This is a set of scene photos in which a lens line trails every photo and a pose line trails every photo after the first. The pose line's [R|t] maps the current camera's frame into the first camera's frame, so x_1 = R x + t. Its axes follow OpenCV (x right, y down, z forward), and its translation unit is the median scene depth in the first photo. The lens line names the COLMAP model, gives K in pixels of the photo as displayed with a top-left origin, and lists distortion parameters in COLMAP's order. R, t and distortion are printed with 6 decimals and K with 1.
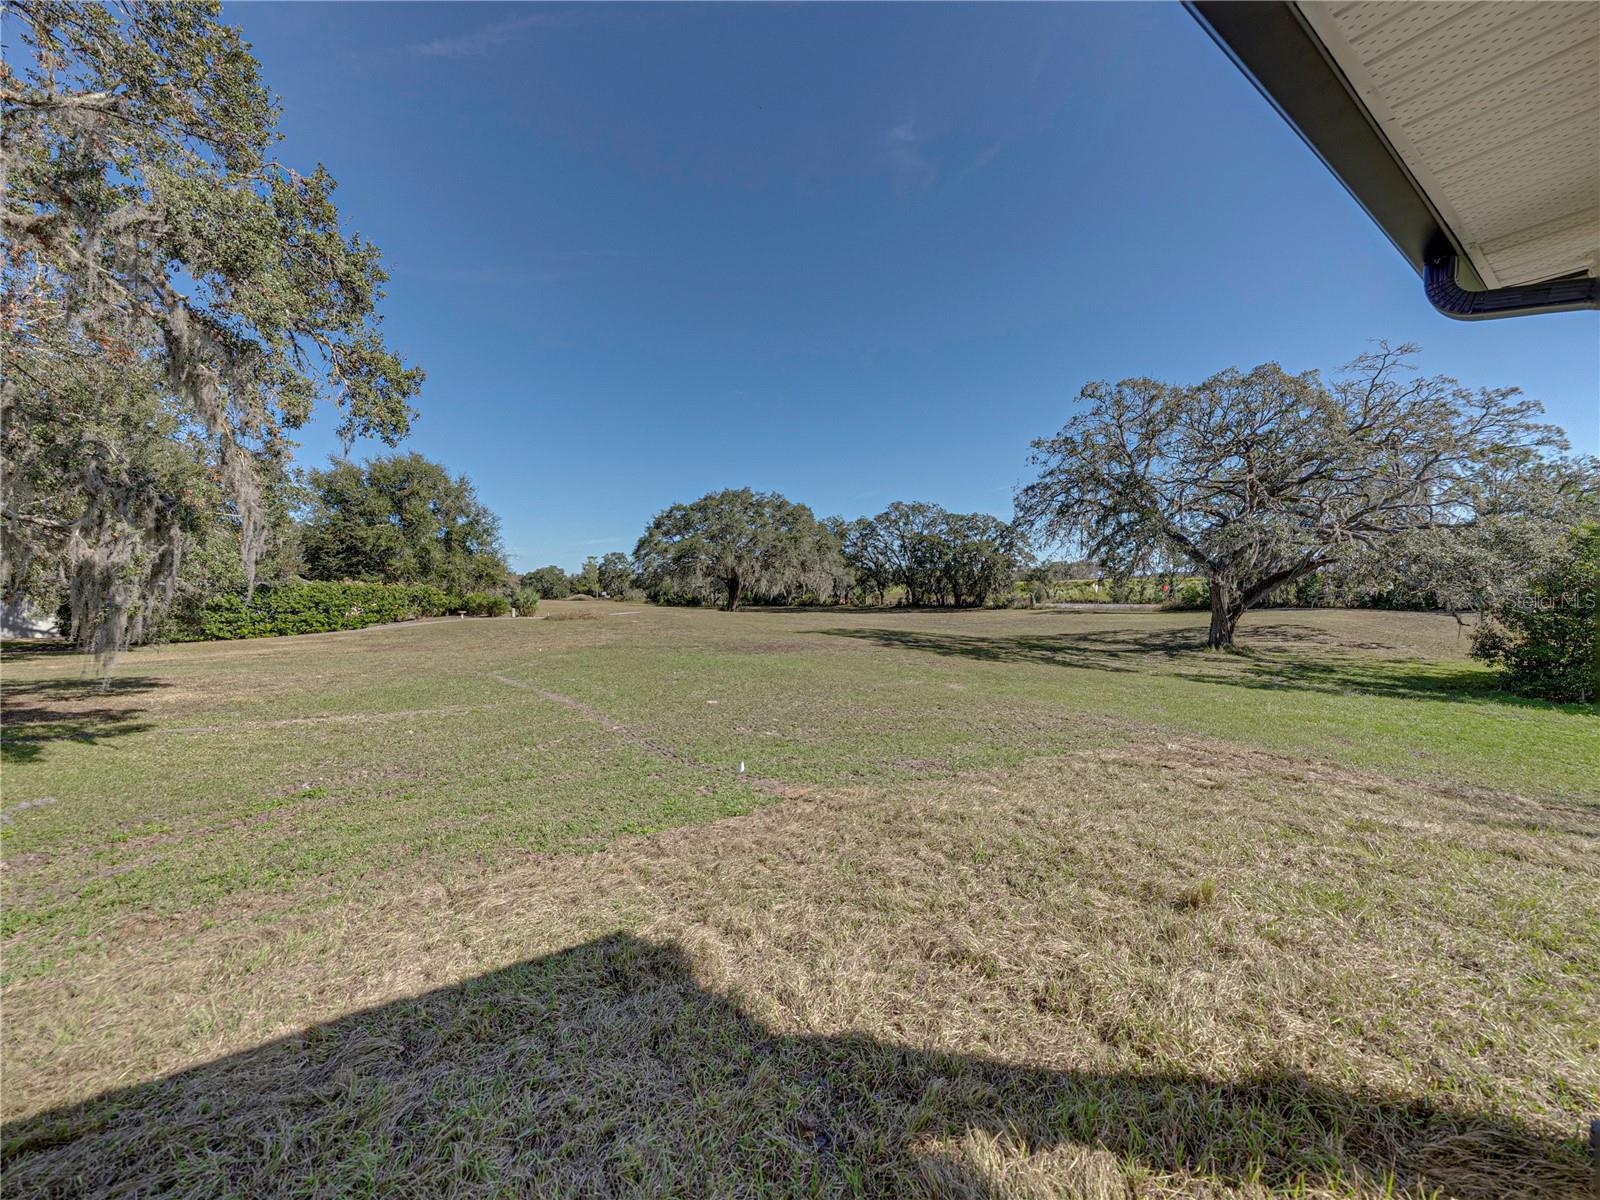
lens RADIAL K [[618.1, 0, 800.4], [0, 618.1, 593.8], [0, 0, 1]] dist [-0.000071, 0.000132]
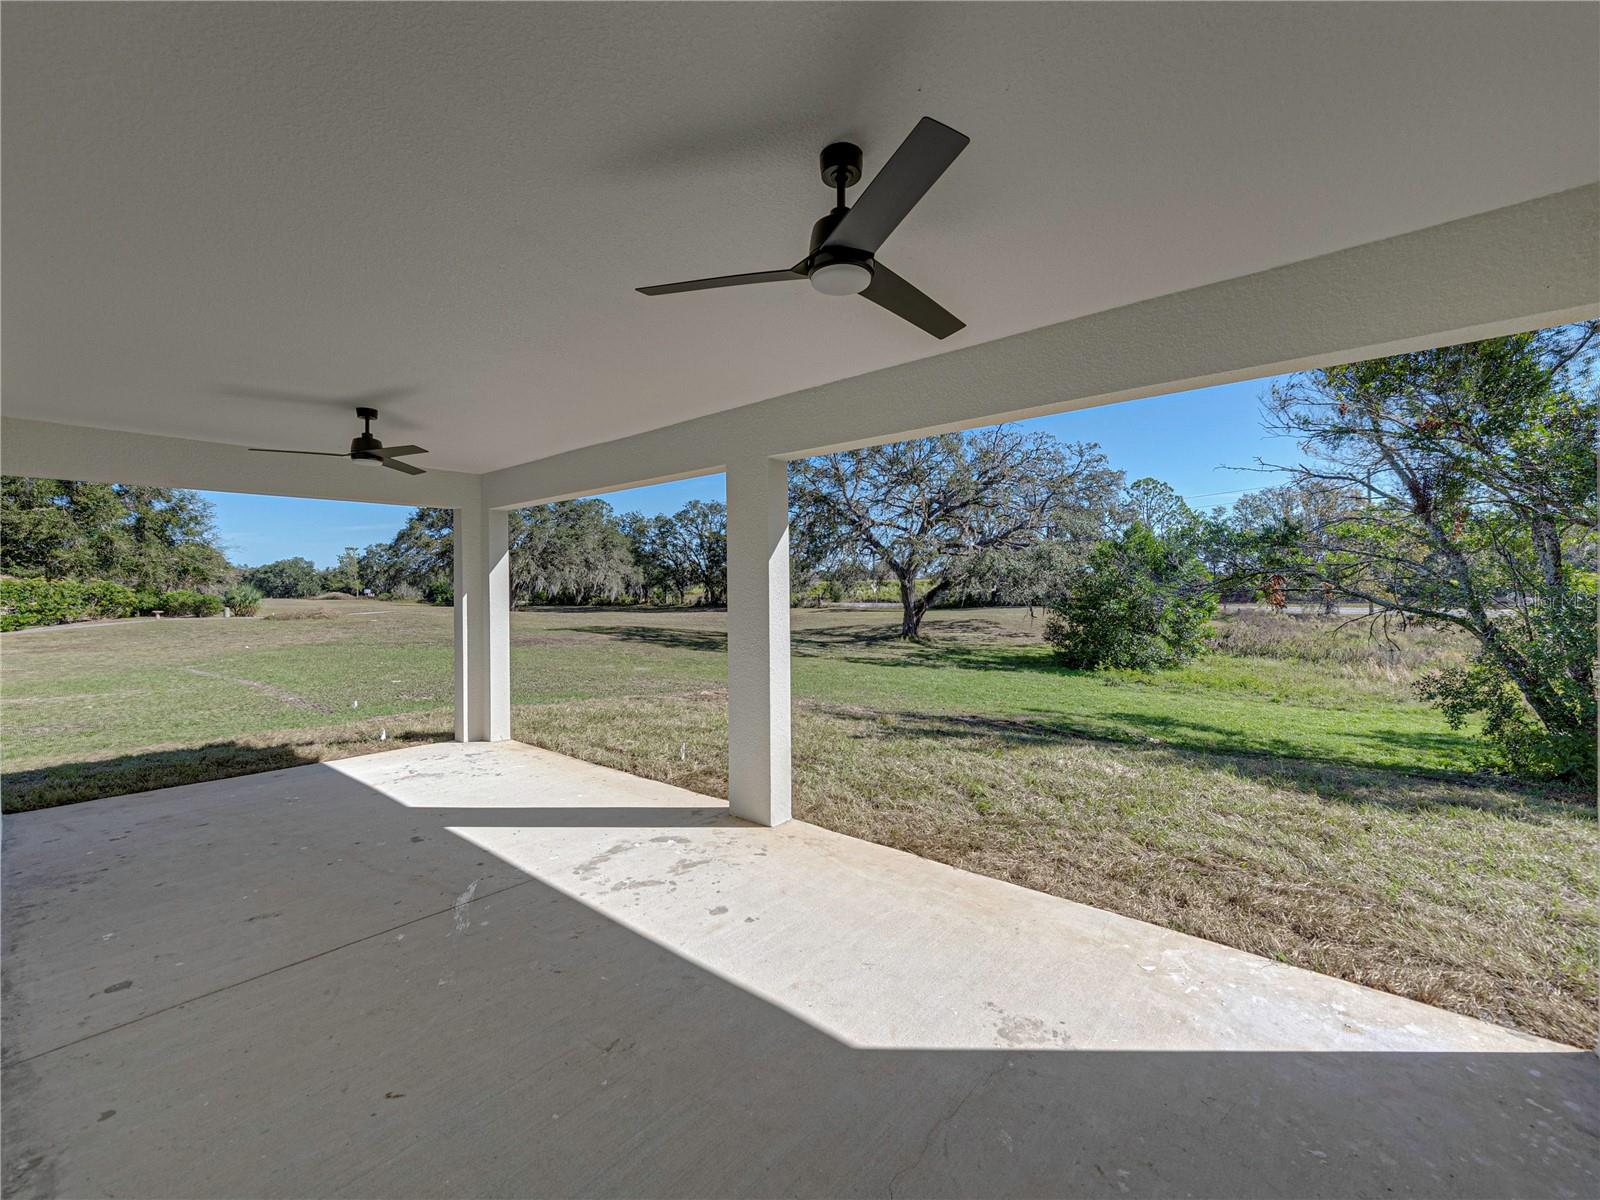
lens RADIAL K [[660.9, 0, 798.6], [0, 660.9, 592.8], [0, 0, 1]] dist [0.000339, -0.000008]
pose [[0.965734, 0.003474, 0.259510, 0.074797], [-0.003494, 0.999994, -0.000386, -0.000529], [-0.259509, -0.000534, 0.965740, -0.122262]]
